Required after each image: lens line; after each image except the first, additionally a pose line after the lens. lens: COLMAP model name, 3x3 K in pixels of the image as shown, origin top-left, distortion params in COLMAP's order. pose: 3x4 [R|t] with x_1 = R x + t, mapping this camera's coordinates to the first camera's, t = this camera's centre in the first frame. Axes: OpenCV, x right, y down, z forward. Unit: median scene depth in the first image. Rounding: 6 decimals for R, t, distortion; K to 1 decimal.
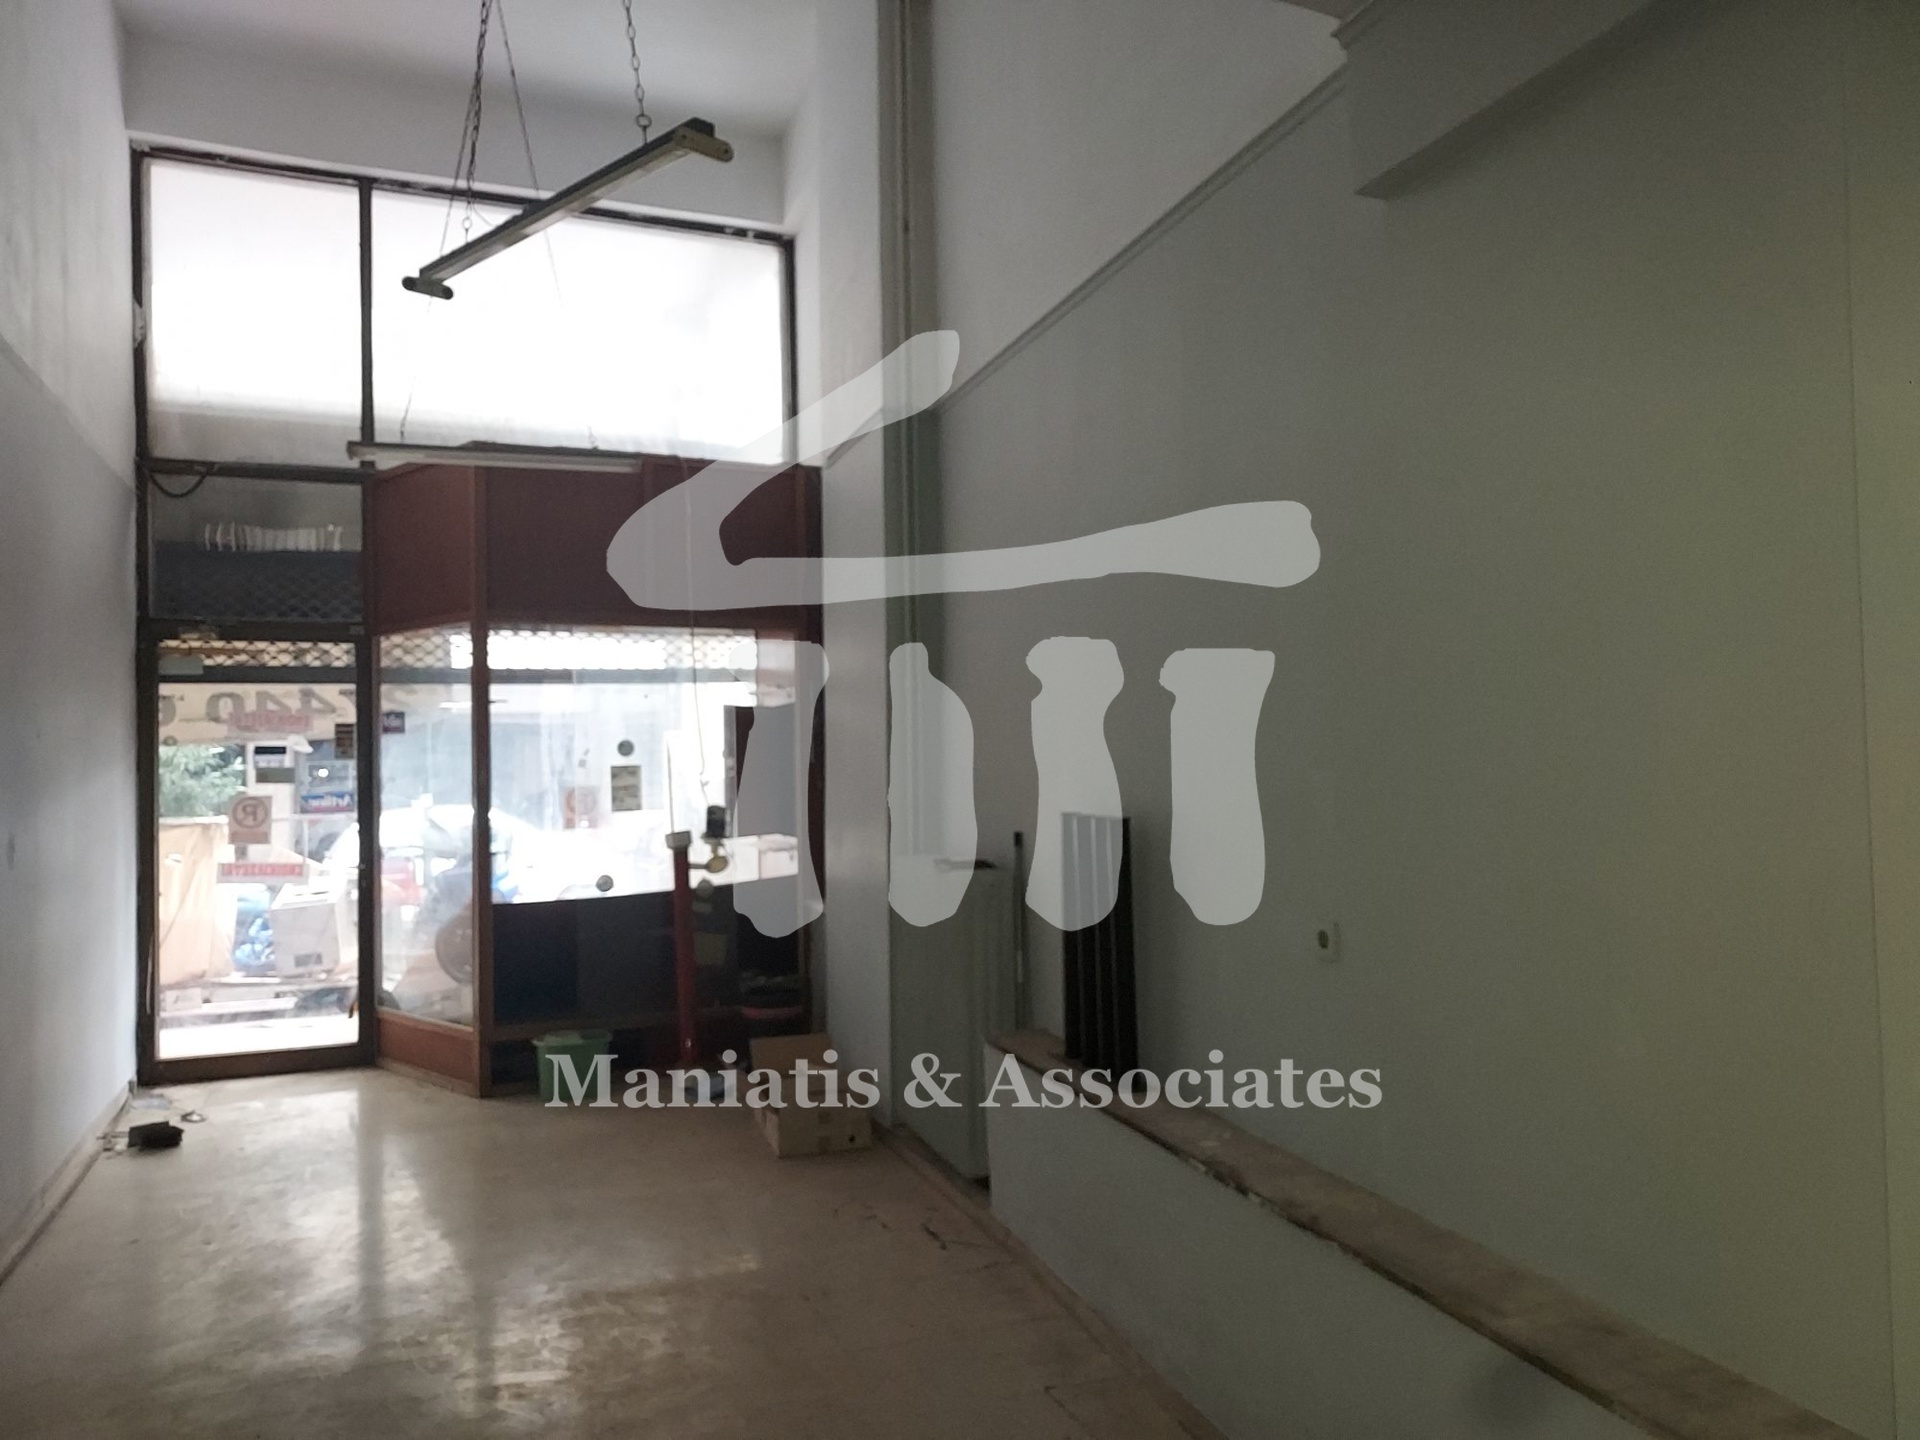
lens RADIAL K [[1419.2, 0, 955.4], [0, 1419.2, 725.4], [0, 0, 1]] dist [0.047683, -0.050041]
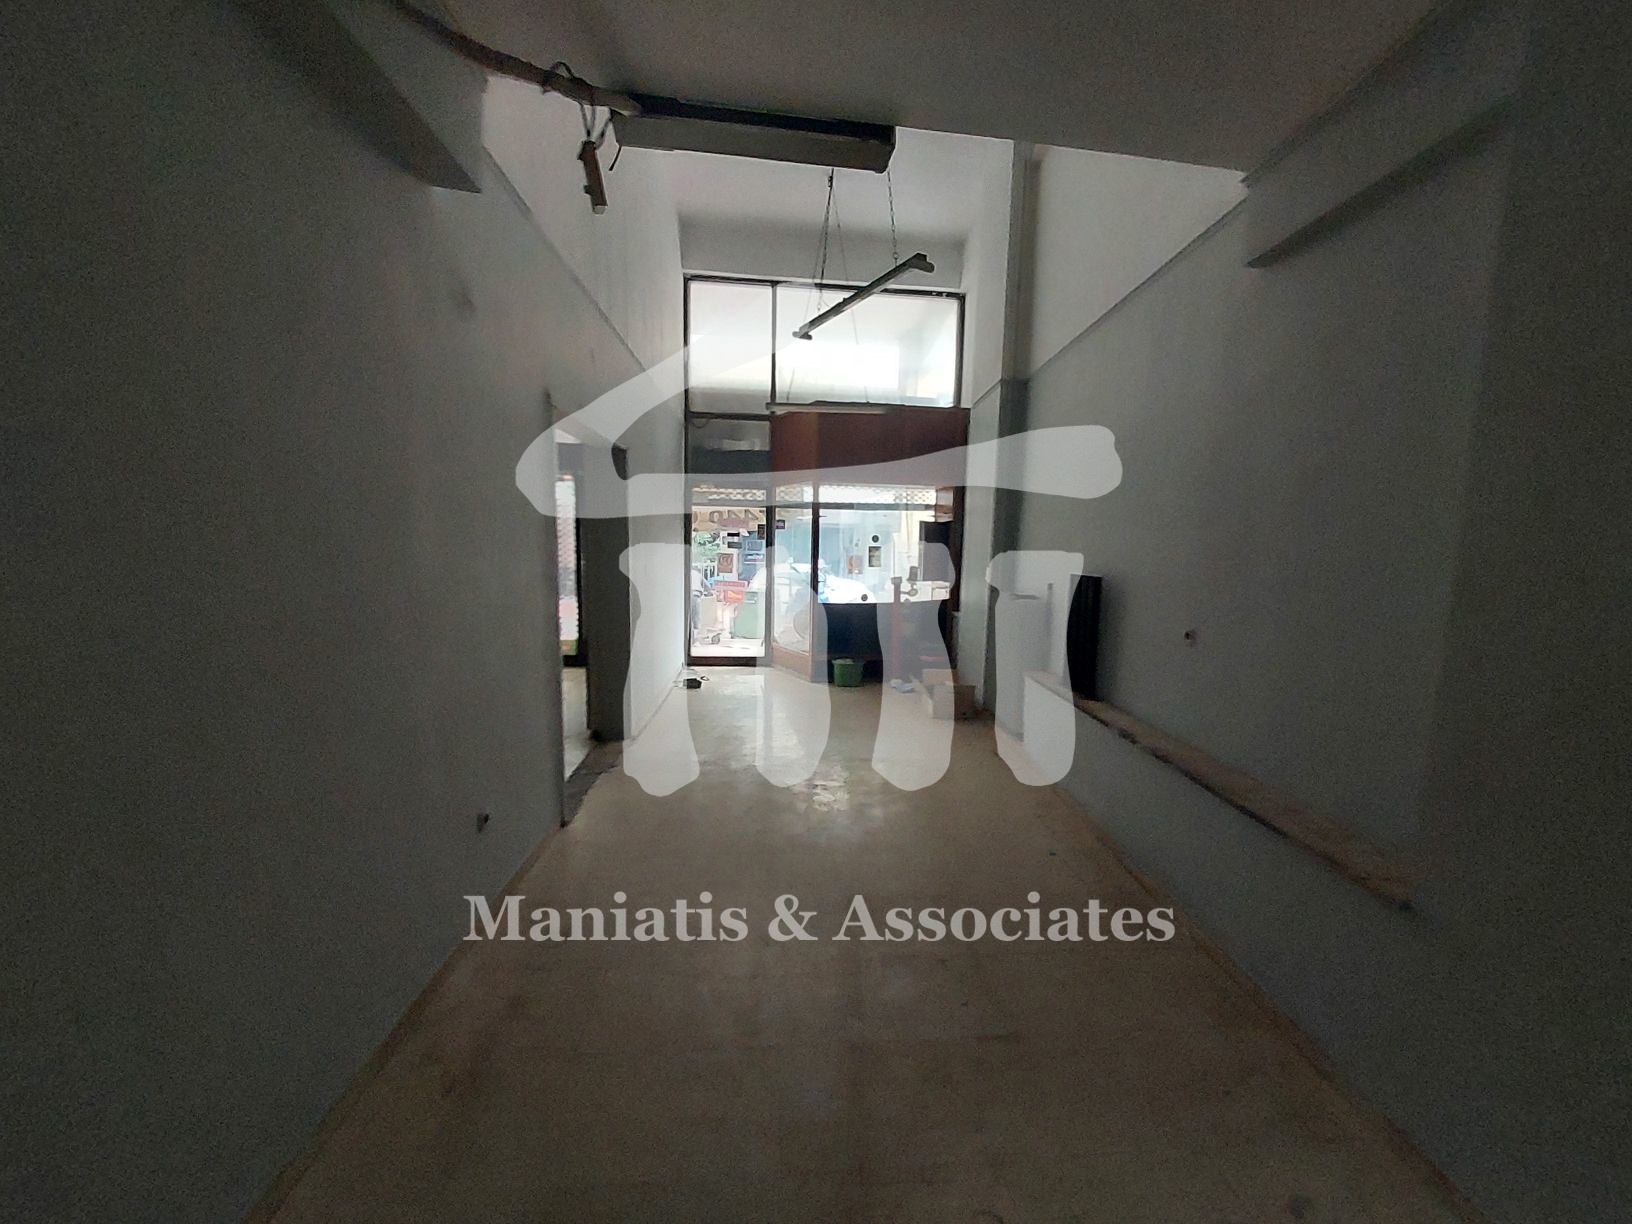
lens RADIAL K [[674.7, 0, 832.4], [0, 674.7, 628.5], [0, 0, 1]] dist [-0.000703, 0.000015]
pose [[0.956982, 0.072314, -0.280991, 0.015020], [-0.032610, 0.989114, 0.143491, 0.005227], [0.288309, -0.128155, 0.948923, -0.057182]]
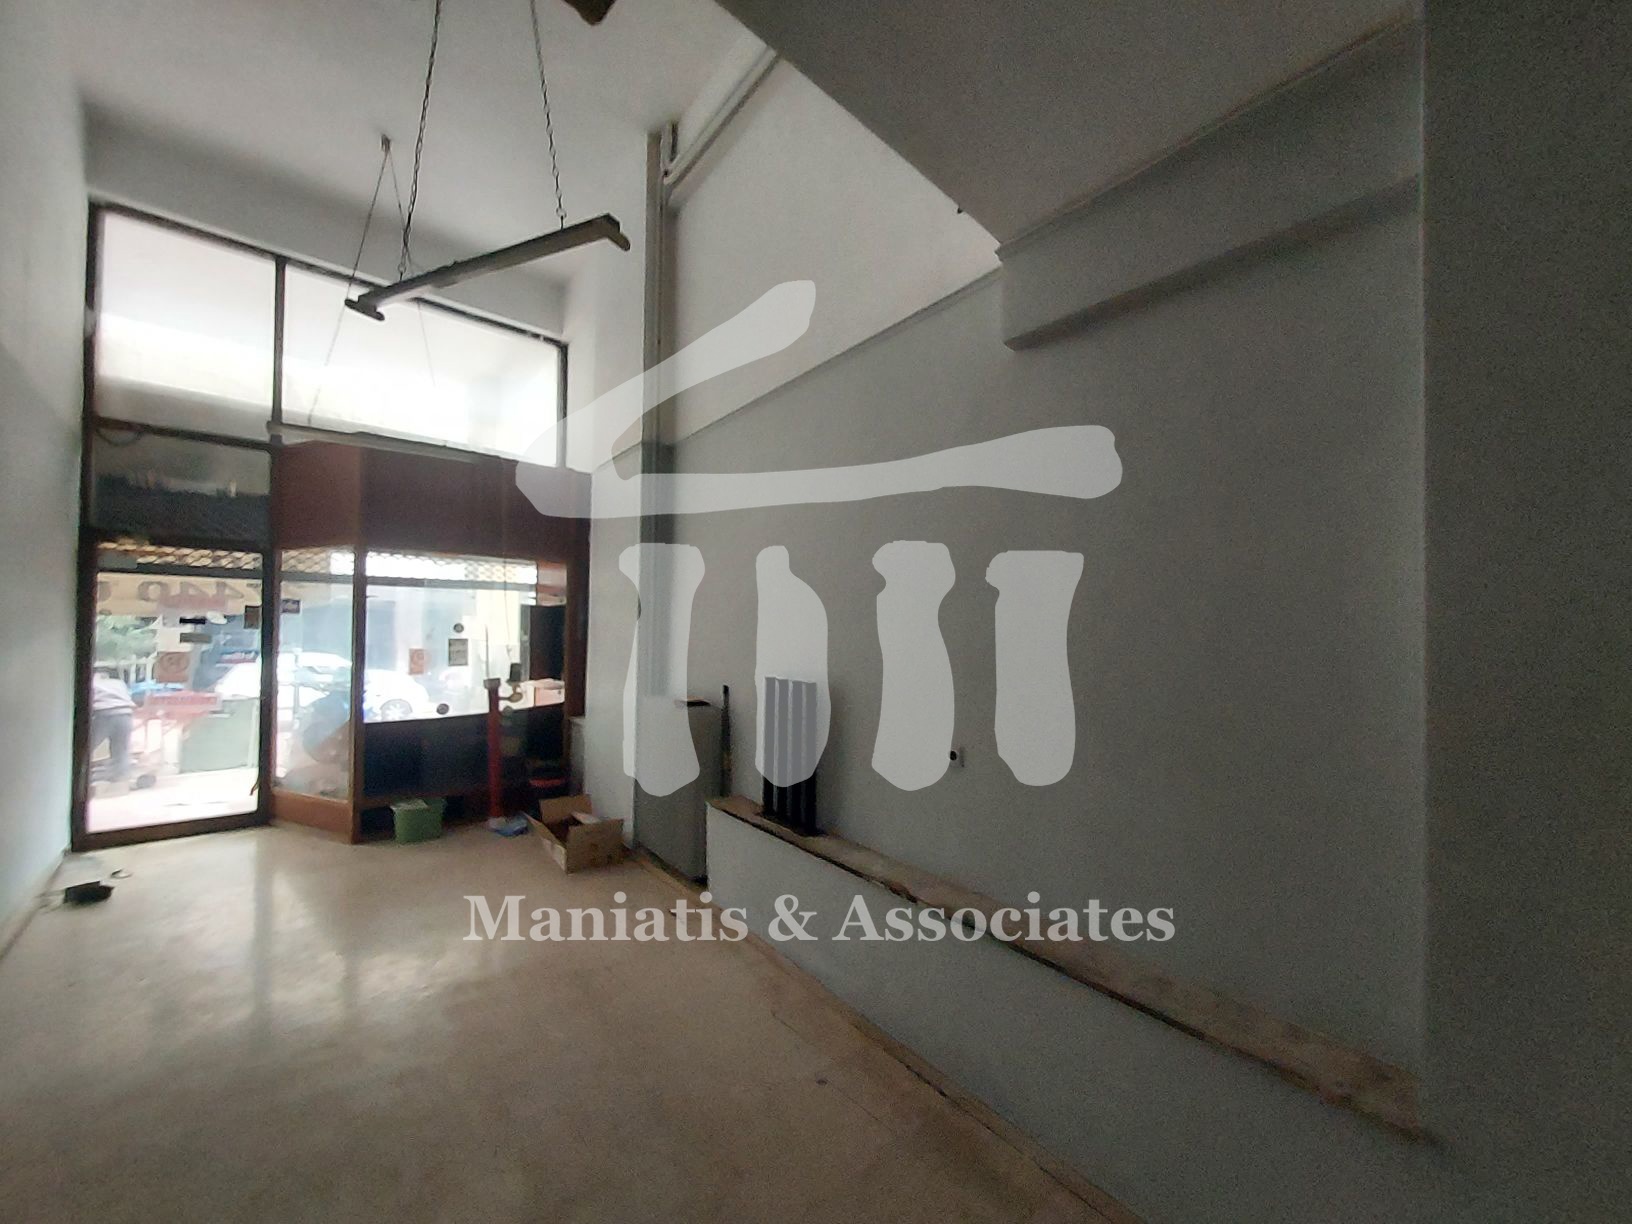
lens RADIAL K [[658.5, 0, 834.4], [0, 658.5, 626.9], [0, 0, 1]] dist [-0.004164, -0.000222]
pose [[0.939710, 0.033527, 0.340326, -0.078484], [-0.037418, 0.999288, 0.004875, -0.005378], [-0.339920, -0.017315, 0.940295, 0.121738]]
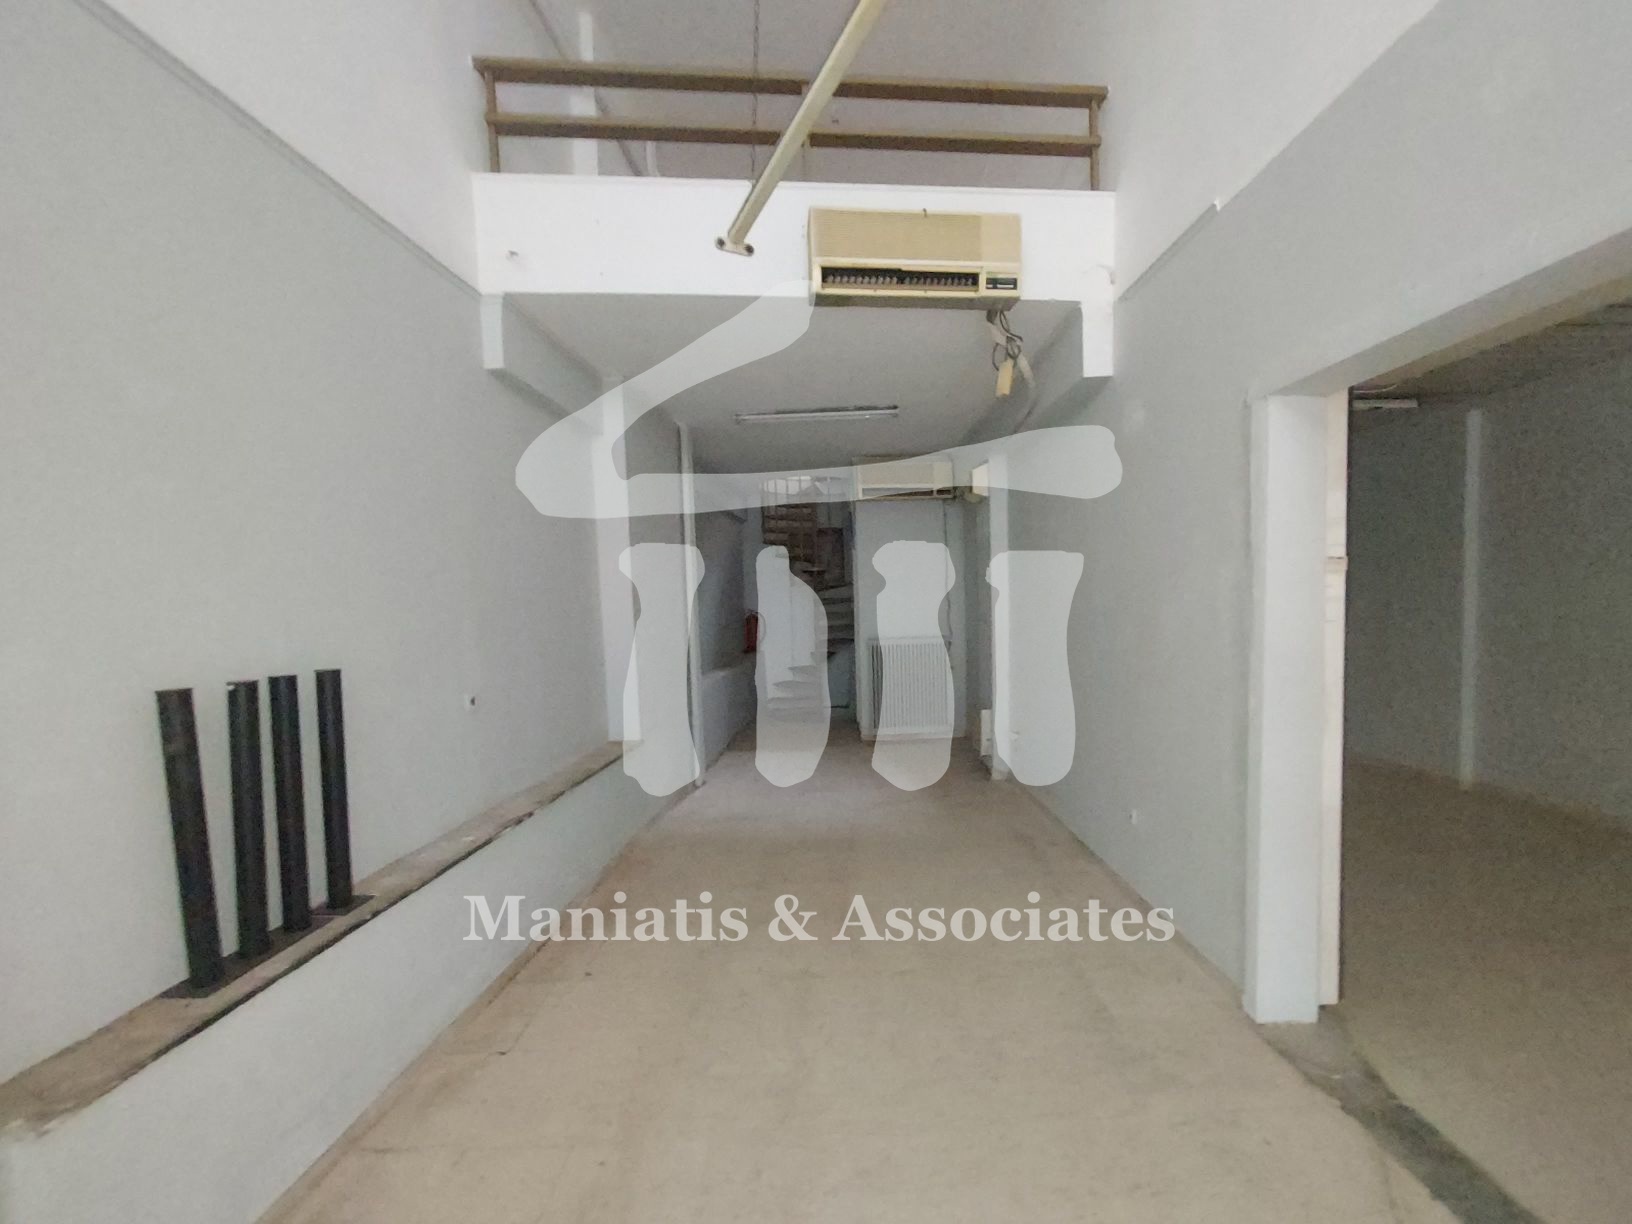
lens RADIAL K [[653.1, 0, 841.6], [0, 653.1, 632.3], [0, 0, 1]] dist [-0.008335, -0.000040]
pose [[-0.941256, 0.019405, 0.337135, -0.248503], [0.030291, 0.999175, 0.027059, 0.020404], [-0.336332, 0.035681, -0.941067, 0.775744]]
